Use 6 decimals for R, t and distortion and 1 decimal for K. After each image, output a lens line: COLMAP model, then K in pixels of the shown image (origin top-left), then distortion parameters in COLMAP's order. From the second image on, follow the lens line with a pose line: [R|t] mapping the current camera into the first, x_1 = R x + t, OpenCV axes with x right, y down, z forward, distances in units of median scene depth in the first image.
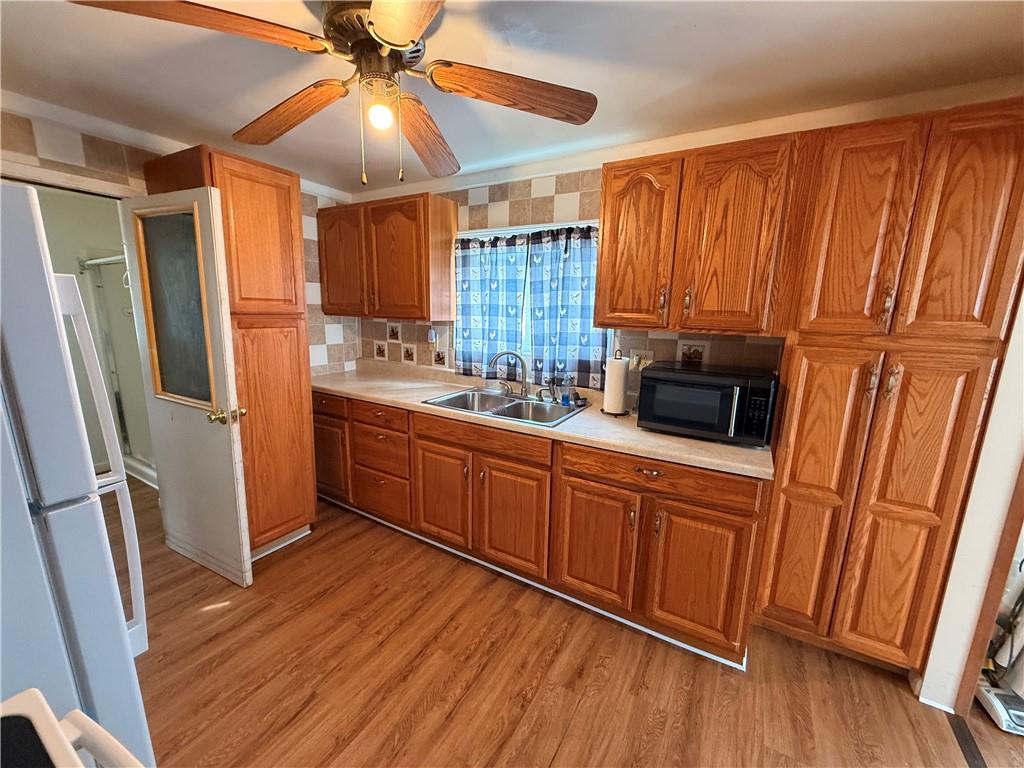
lens RADIAL K [[408.6, 0, 510.2], [0, 408.6, 384.4], [0, 0, 1]] dist [0.000563, 0.000263]
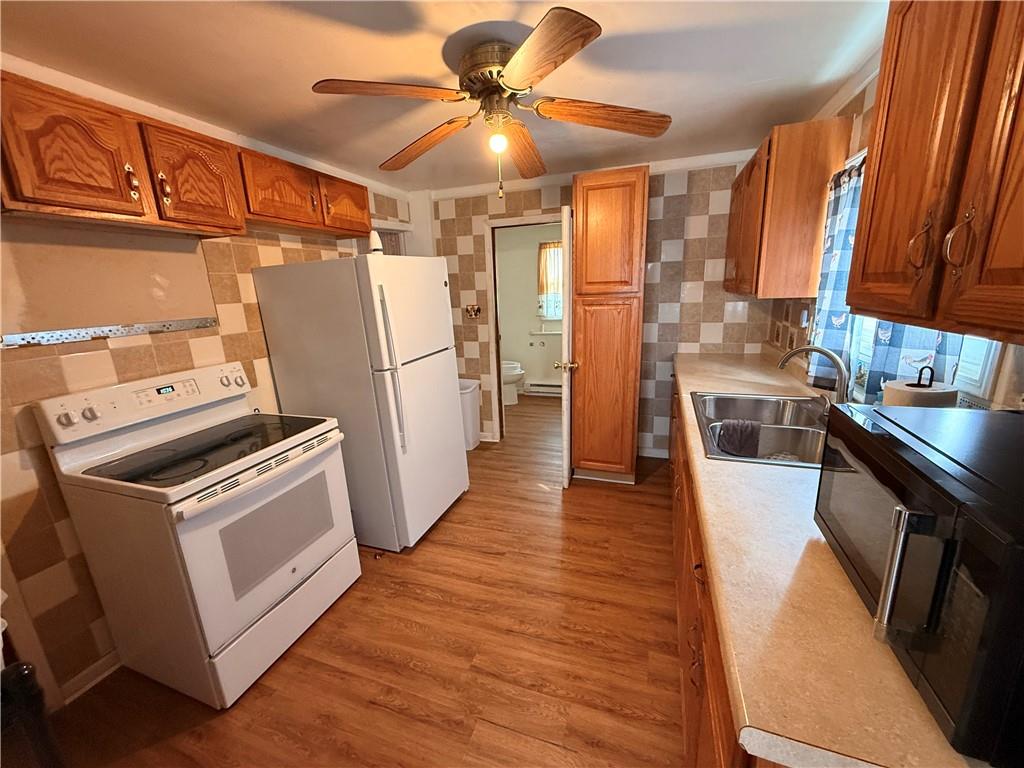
lens RADIAL K [[408.6, 0, 508.7], [0, 408.6, 386.4], [0, 0, 1]] dist [0.000563, 0.000263]
pose [[0.179176, 0.204654, -0.962295, 0.642119], [-0.140794, 0.973390, 0.180799, -0.083680], [0.973690, 0.103091, 0.203223, 0.501250]]
